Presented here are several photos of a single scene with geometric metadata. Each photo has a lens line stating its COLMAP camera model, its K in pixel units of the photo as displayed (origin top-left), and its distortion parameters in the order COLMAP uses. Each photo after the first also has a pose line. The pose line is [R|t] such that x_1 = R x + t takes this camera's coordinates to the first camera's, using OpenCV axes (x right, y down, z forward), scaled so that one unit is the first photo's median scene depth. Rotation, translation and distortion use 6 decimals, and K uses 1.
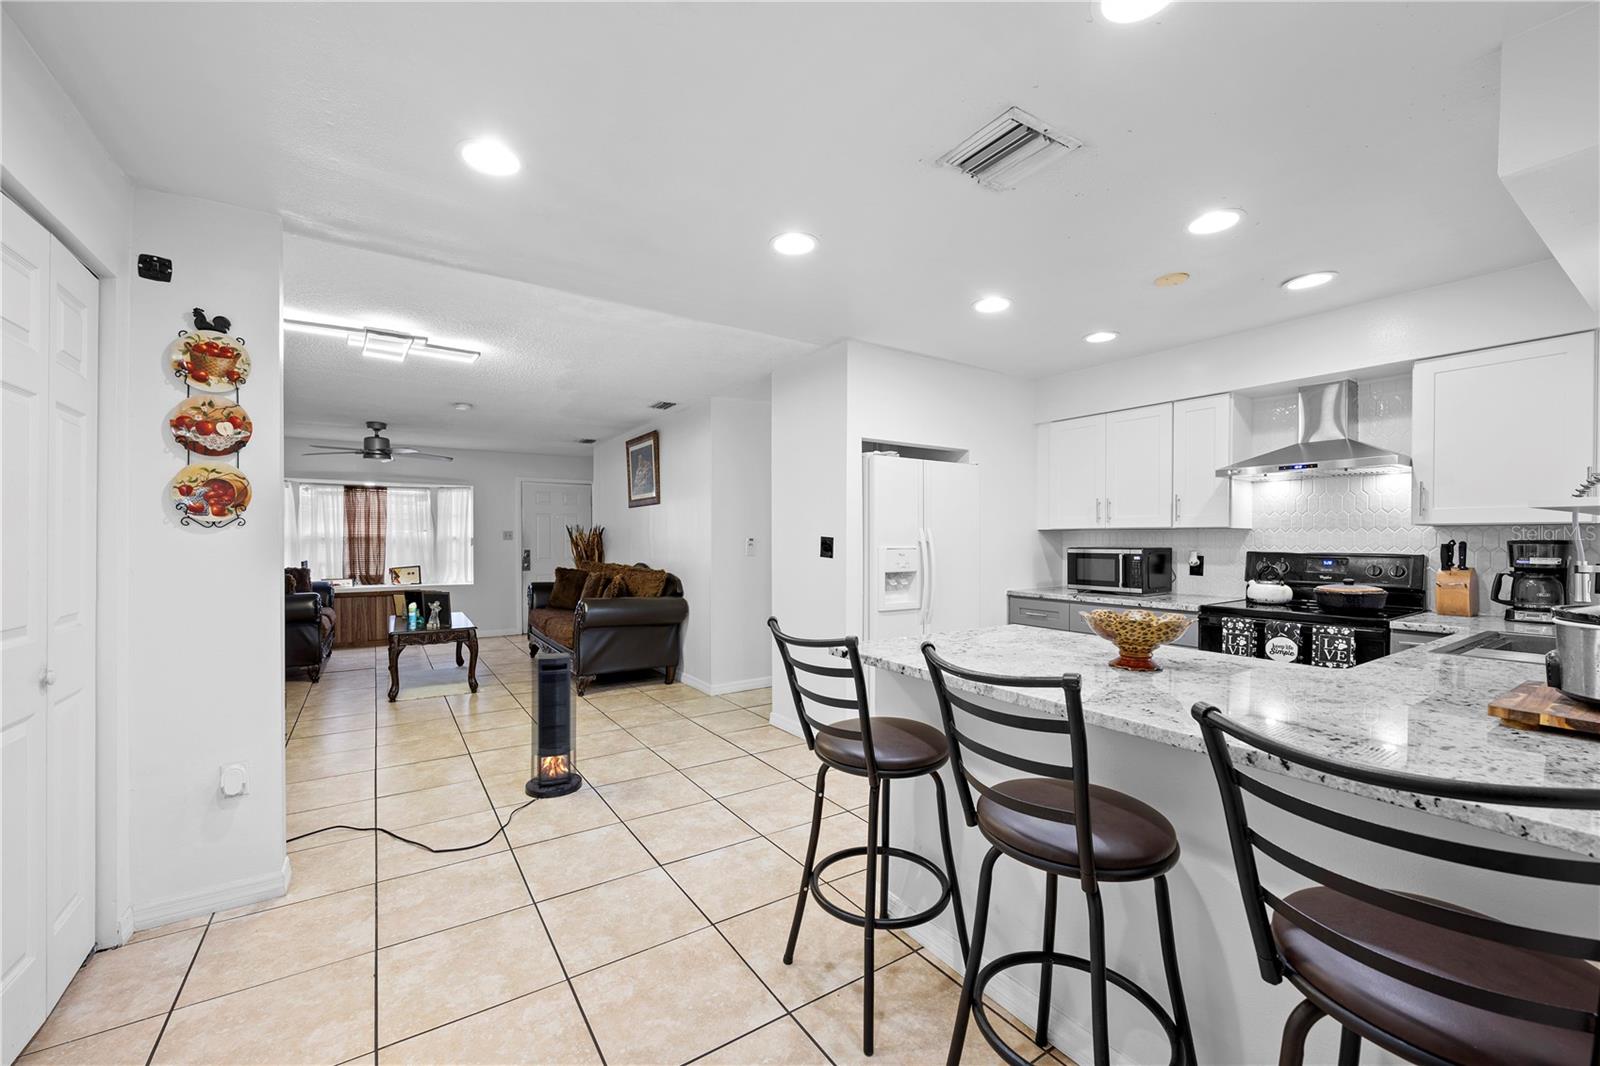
lens RADIAL K [[636.5, 0, 797.3], [0, 636.5, 537.8], [0, 0, 1]] dist [-0.000489, -0.000015]
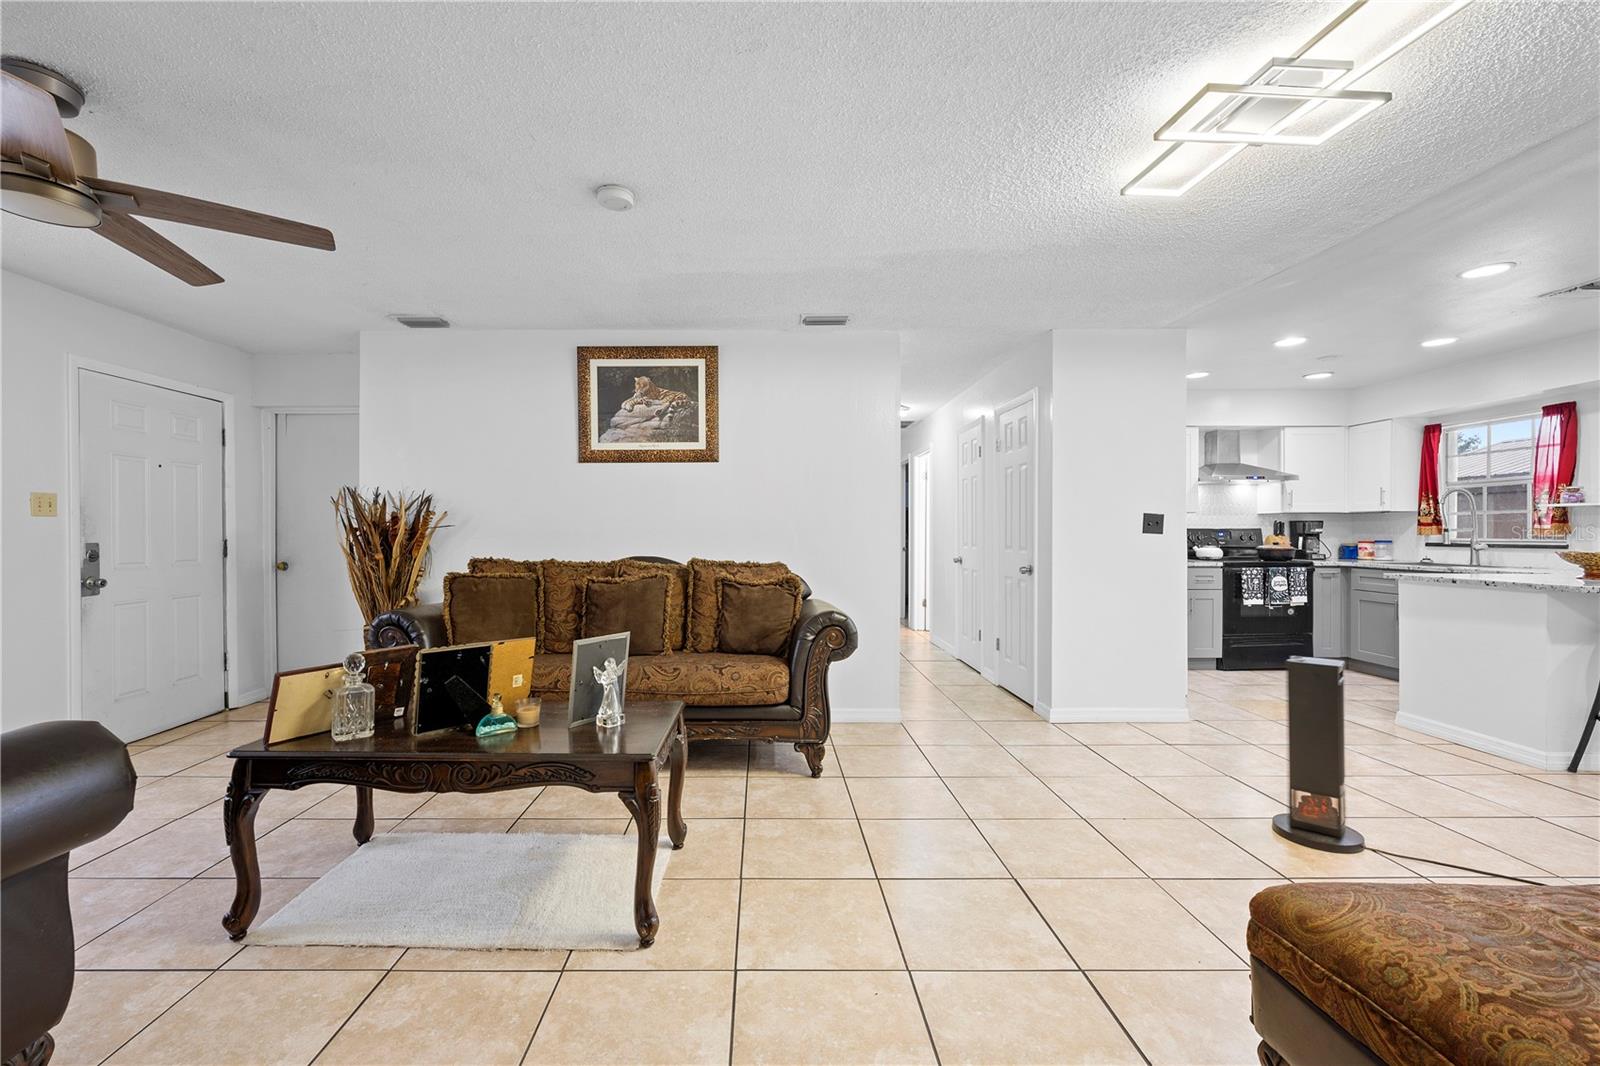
lens RADIAL K [[650.3, 0, 761.5], [0, 650.3, 535.6], [0, 0, 1]] dist [-0.000880, -0.000158]
pose [[0.552405, -0.002321, 0.833573, -0.689527], [0.002564, 0.999996, 0.001085, 0.019222], [-0.833572, 0.001537, 0.552408, 0.558434]]
